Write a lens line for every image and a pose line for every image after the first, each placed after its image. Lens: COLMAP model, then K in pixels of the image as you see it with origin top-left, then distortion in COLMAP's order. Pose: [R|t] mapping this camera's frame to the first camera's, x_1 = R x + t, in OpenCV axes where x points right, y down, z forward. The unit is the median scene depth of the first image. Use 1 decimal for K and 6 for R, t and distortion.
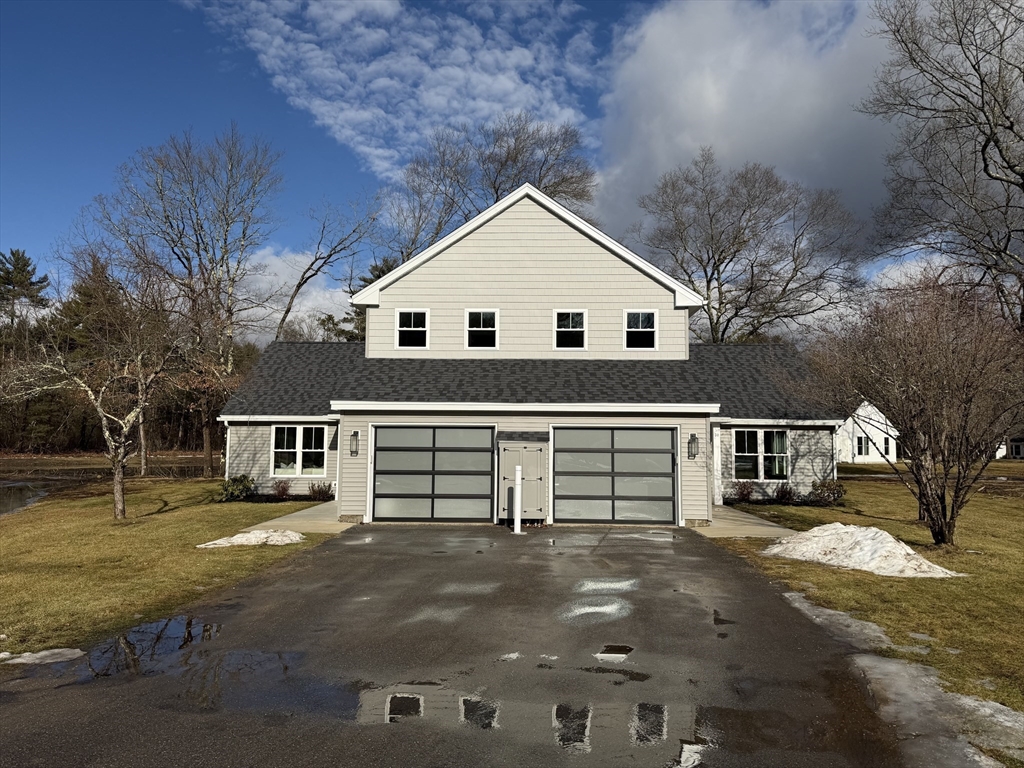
lens RADIAL K [[736.5, 0, 512.0], [0, 736.5, 384.0], [0, 0, 1]] dist [0.140757, -0.250464]
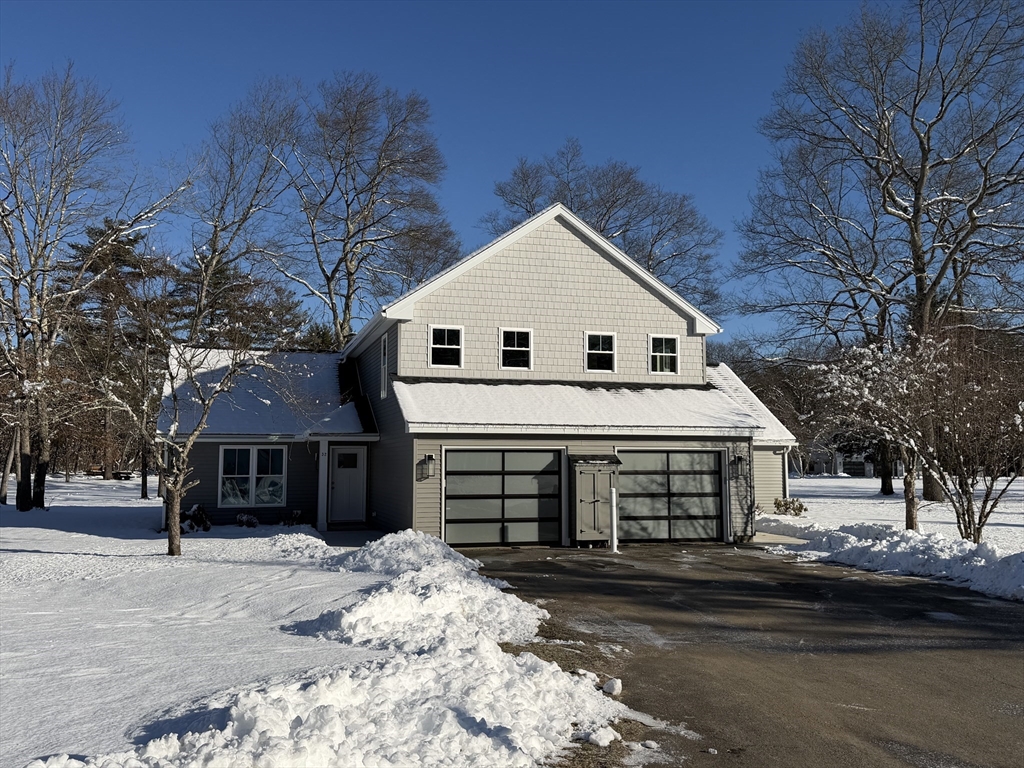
lens RADIAL K [[928.7, 0, 512.0], [0, 928.7, 384.0], [0, 0, 1]] dist [0.093035, 0.000293]
pose [[0.949098, 0.017802, 0.314478, -0.431320], [-0.017000, 0.999841, -0.005291, -0.021359], [-0.314522, -0.000324, 0.949250, -0.163654]]
